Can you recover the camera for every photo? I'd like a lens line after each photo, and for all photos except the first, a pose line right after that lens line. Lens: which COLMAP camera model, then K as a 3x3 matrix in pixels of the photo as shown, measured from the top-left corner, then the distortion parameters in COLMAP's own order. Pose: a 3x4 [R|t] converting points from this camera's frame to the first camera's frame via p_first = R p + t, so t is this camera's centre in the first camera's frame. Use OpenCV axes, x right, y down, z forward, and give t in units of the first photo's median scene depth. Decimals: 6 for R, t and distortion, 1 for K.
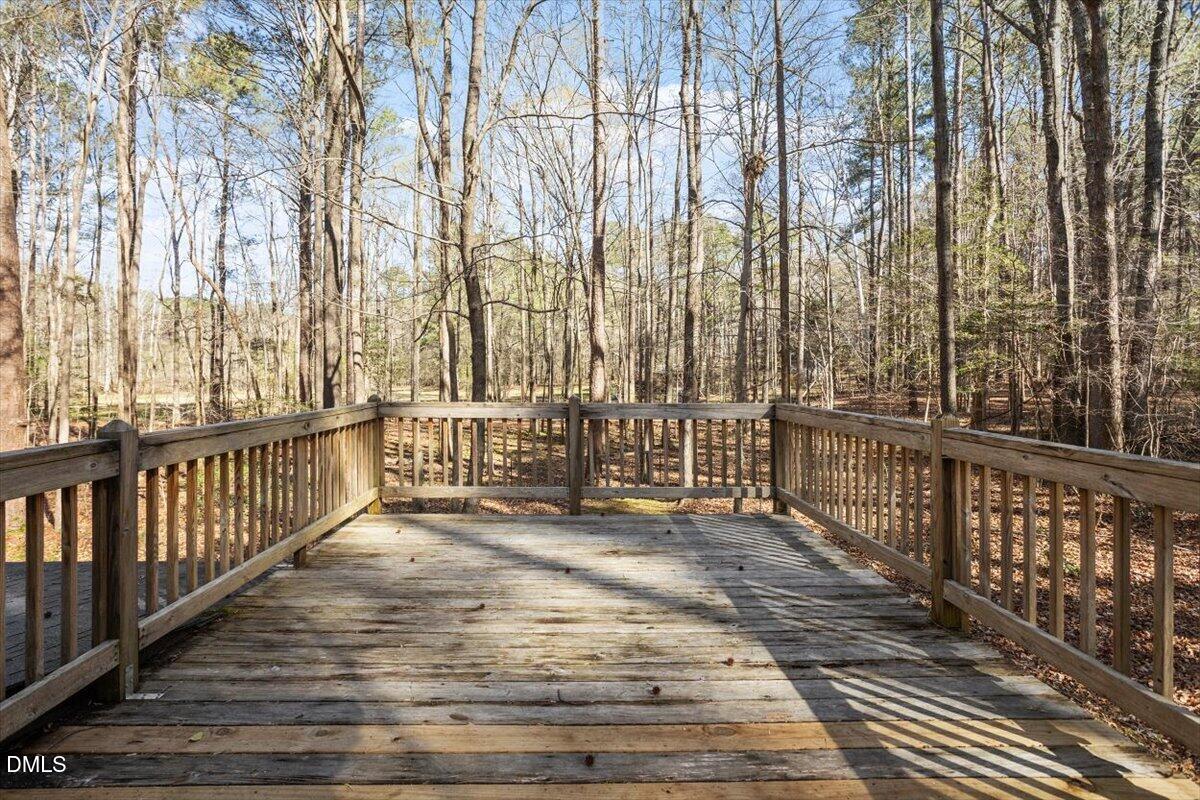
lens RADIAL K [[610.0, 0, 597.0], [0, 610.0, 360.8], [0, 0, 1]] dist [-0.001109, 0.000028]
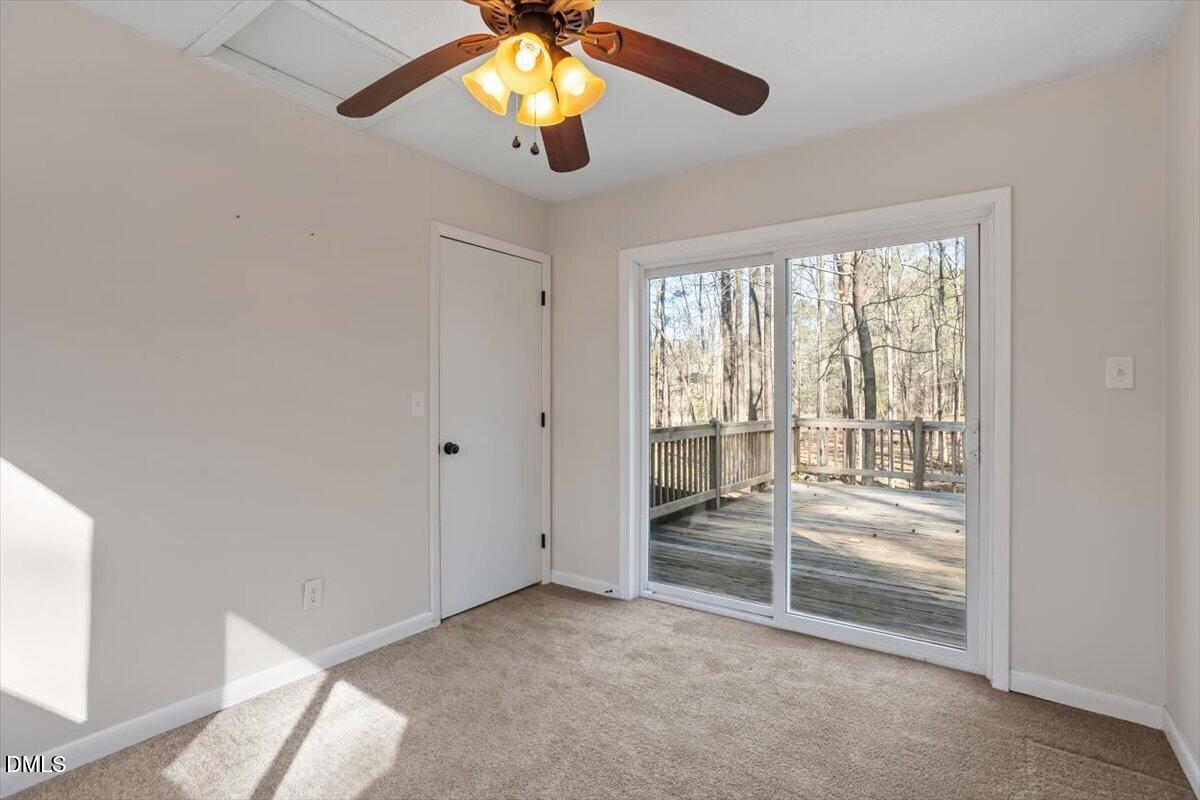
lens RADIAL K [[589.4, 0, 596.7], [0, 589.4, 393.8], [0, 0, 1]] dist [-0.001568, 0.000210]
pose [[0.794294, -0.001814, -0.607531, 0.079930], [0.007436, 0.999950, 0.006736, -0.006349], [0.607488, -0.009868, 0.794268, -0.256764]]
